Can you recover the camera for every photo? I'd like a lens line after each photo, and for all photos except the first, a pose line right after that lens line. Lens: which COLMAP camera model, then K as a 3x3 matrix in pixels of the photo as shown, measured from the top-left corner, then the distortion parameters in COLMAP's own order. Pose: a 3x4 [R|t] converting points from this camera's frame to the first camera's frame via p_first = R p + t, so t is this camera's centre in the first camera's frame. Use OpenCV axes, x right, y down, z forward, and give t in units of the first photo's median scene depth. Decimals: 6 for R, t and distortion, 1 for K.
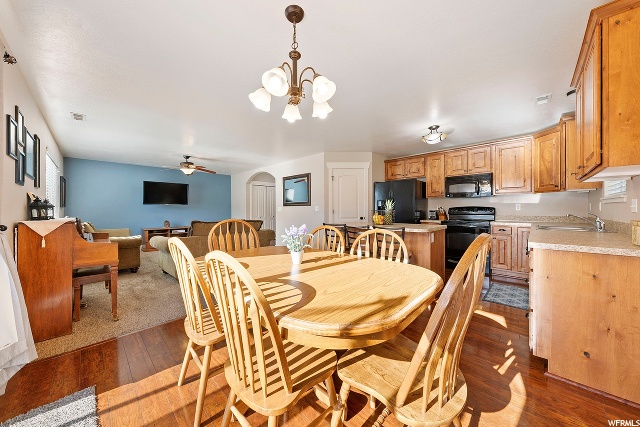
lens RADIAL K [[244.5, 0, 319.9], [0, 244.5, 210.1], [0, 0, 1]] dist [-0.000697, -0.000012]
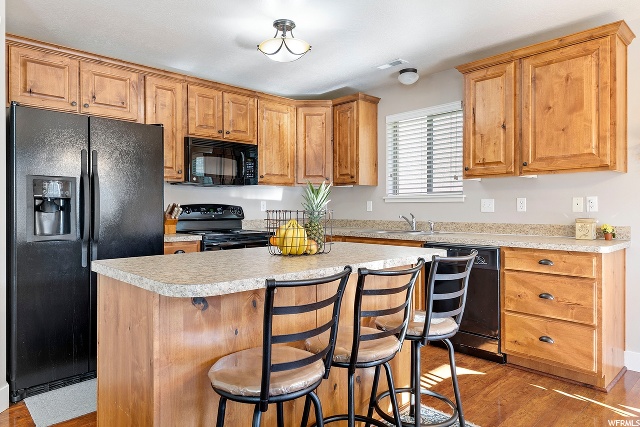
lens RADIAL K [[410.6, 0, 322.1], [0, 410.6, 210.3], [0, 0, 1]] dist [0.036798, -0.000912]
pose [[-0.003317, 0.000364, 0.999994, -0.240082], [0.007669, 0.999971, -0.000338, 0.000199], [-0.999965, 0.007668, -0.003320, 0.791906]]
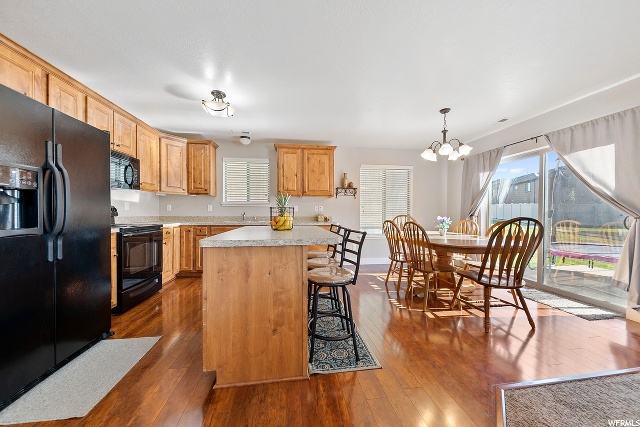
lens RADIAL K [[220.2, 0, 321.8], [0, 220.2, 216.1], [0, 0, 1]] dist [-0.000209, -0.000215]
pose [[-0.814282, -0.004494, 0.580453, -0.133012], [0.004674, 0.999887, 0.014298, 0.012600], [-0.580451, 0.014355, -0.814169, 1.153766]]
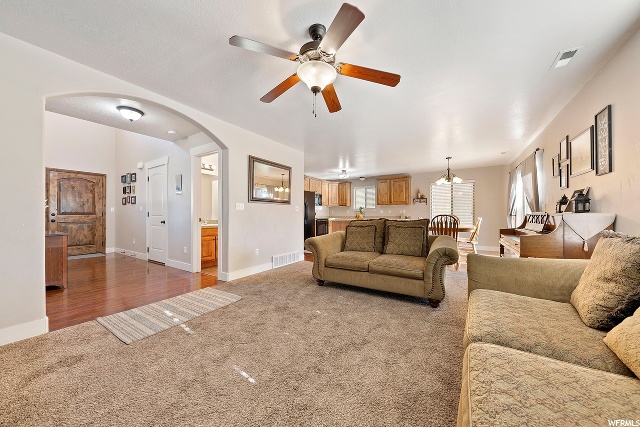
lens RADIAL K [[220.2, 0, 319.5], [0, 220.2, 215.6], [0, 0, 1]] dist [-0.000209, -0.000215]
pose [[-0.236936, 0.005568, 0.971509, -1.045657], [0.005306, 0.999976, -0.004437, 0.029435], [-0.971511, 0.004104, -0.236960, 1.380054]]
